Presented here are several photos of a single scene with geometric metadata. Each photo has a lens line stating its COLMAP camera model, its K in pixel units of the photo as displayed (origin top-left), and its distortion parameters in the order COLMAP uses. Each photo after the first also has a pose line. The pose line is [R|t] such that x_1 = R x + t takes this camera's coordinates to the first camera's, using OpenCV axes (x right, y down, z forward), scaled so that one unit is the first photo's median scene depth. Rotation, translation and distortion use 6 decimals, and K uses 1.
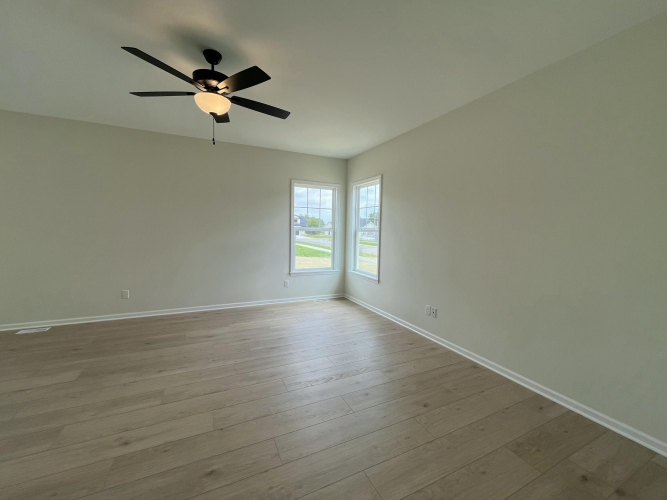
lens RADIAL K [[270.4, 0, 332.9], [0, 270.4, 250.4], [0, 0, 1]] dist [-0.000060, -0.000060]
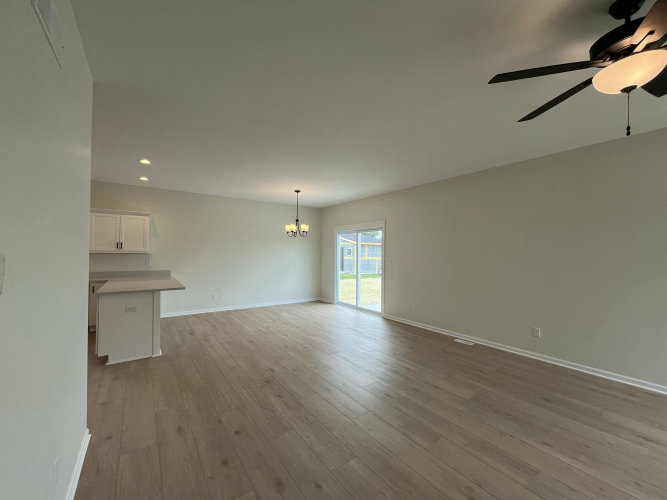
lens RADIAL K [[270.4, 0, 332.5], [0, 270.4, 248.9], [0, 0, 1]] dist [-0.000060, -0.000060]
pose [[0.173743, -0.036119, -0.984128, 0.051962], [-0.080015, 0.995505, -0.050663, -0.029355], [0.981535, 0.087547, 0.170072, 0.207199]]
